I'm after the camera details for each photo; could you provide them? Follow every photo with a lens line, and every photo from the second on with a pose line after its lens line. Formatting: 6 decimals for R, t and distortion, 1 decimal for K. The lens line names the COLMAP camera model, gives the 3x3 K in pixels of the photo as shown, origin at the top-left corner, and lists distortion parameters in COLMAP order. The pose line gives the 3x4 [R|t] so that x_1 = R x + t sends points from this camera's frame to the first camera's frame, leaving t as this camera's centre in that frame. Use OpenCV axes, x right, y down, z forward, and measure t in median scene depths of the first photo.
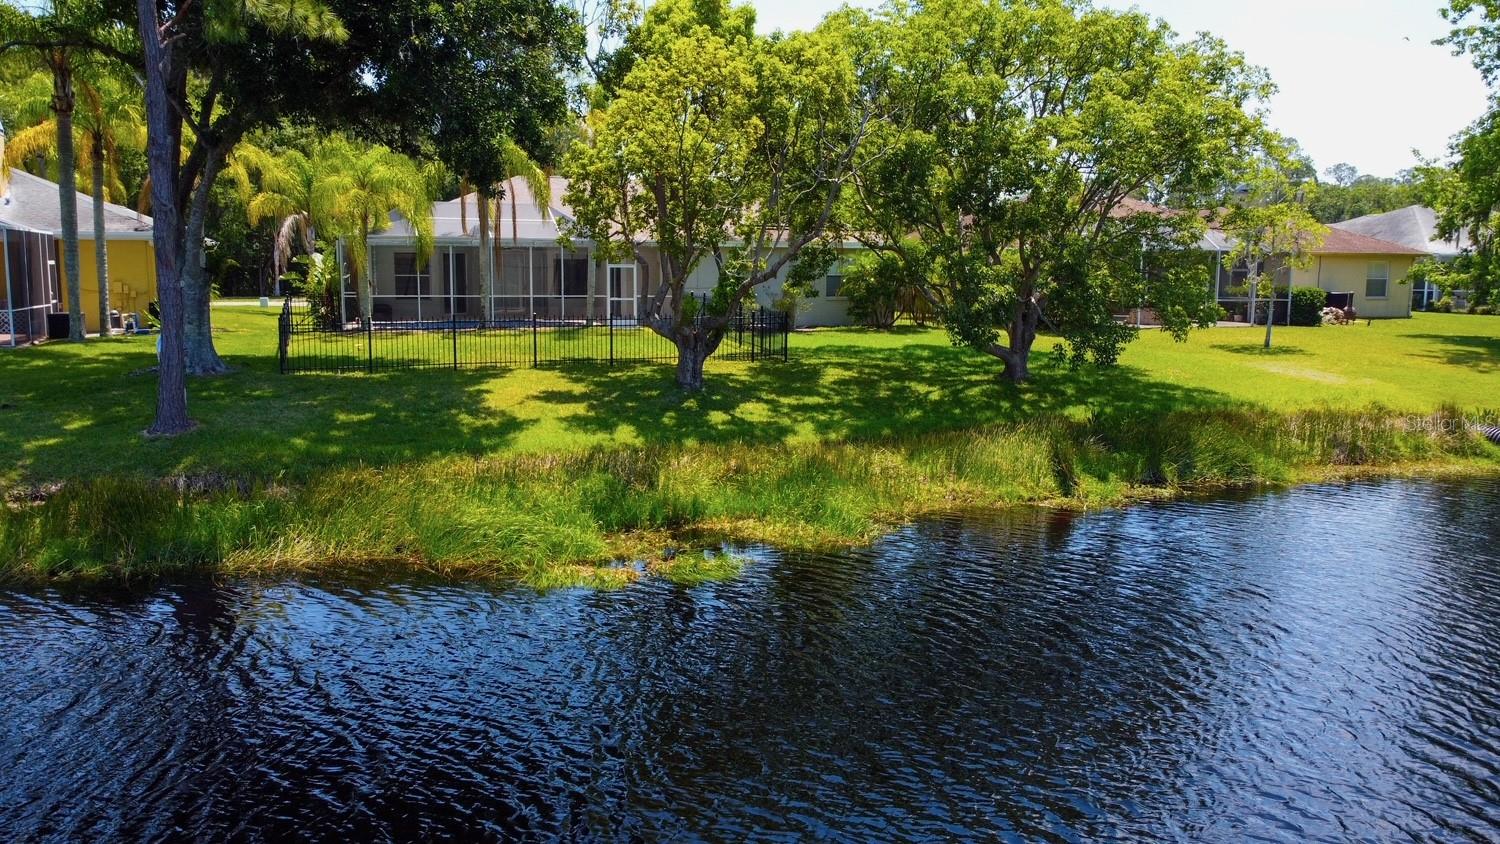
lens RADIAL K [[1110.5, 0, 750.0], [0, 1110.5, 415.6], [0, 0, 1]] dist [0.005965, 0.001018]
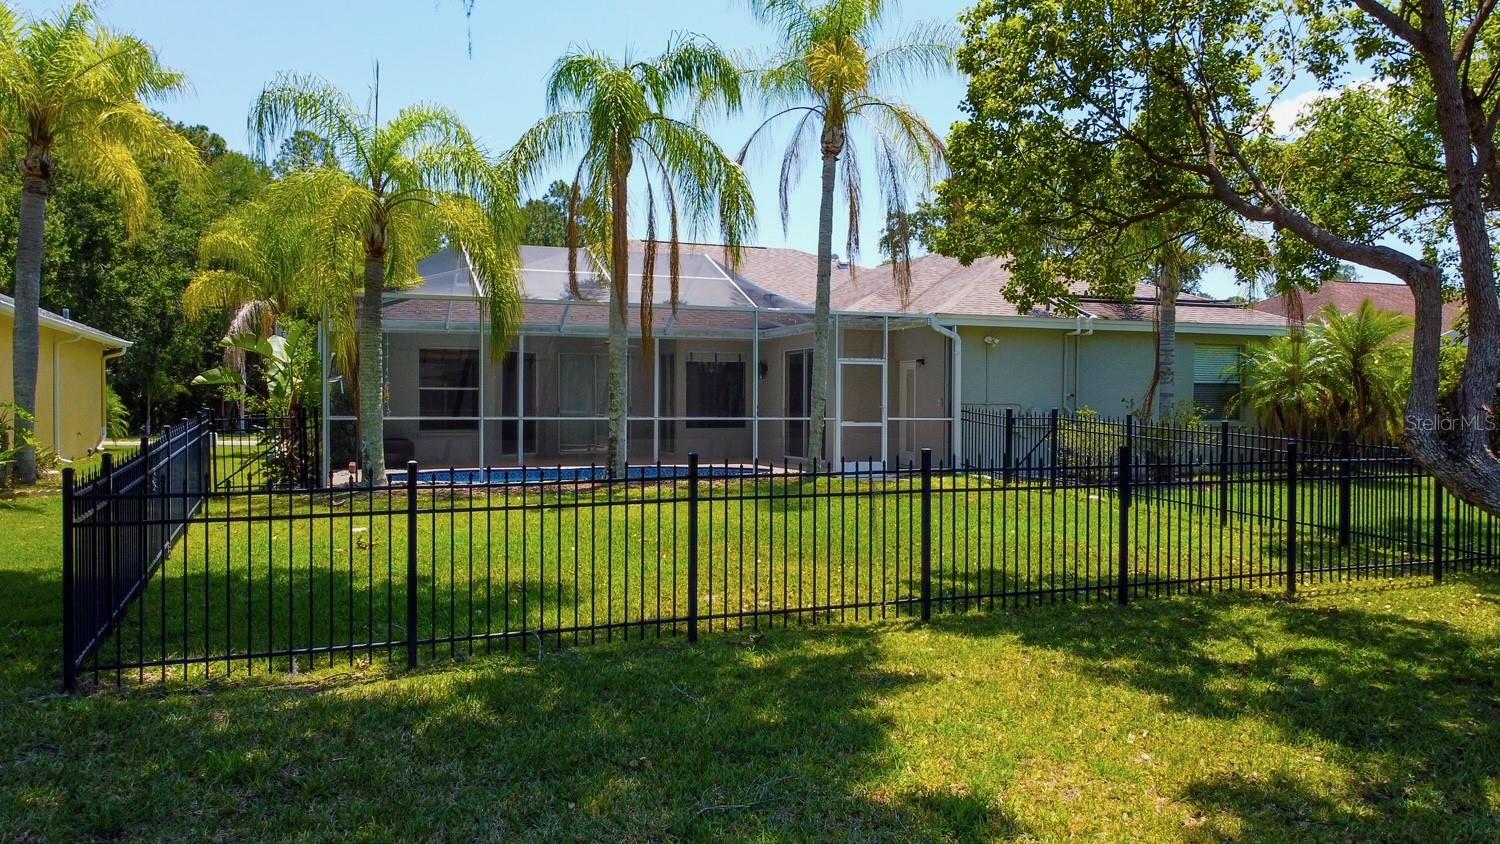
lens RADIAL K [[1110.5, 0, 748.1], [0, 1110.5, 429.9], [0, 0, 1]] dist [0.005965, 0.001018]
pose [[0.999942, -0.008167, 0.006975, -0.179508], [0.008945, 0.992733, -0.120003, -0.041466], [-0.005945, 0.120059, 0.992749, 0.501719]]
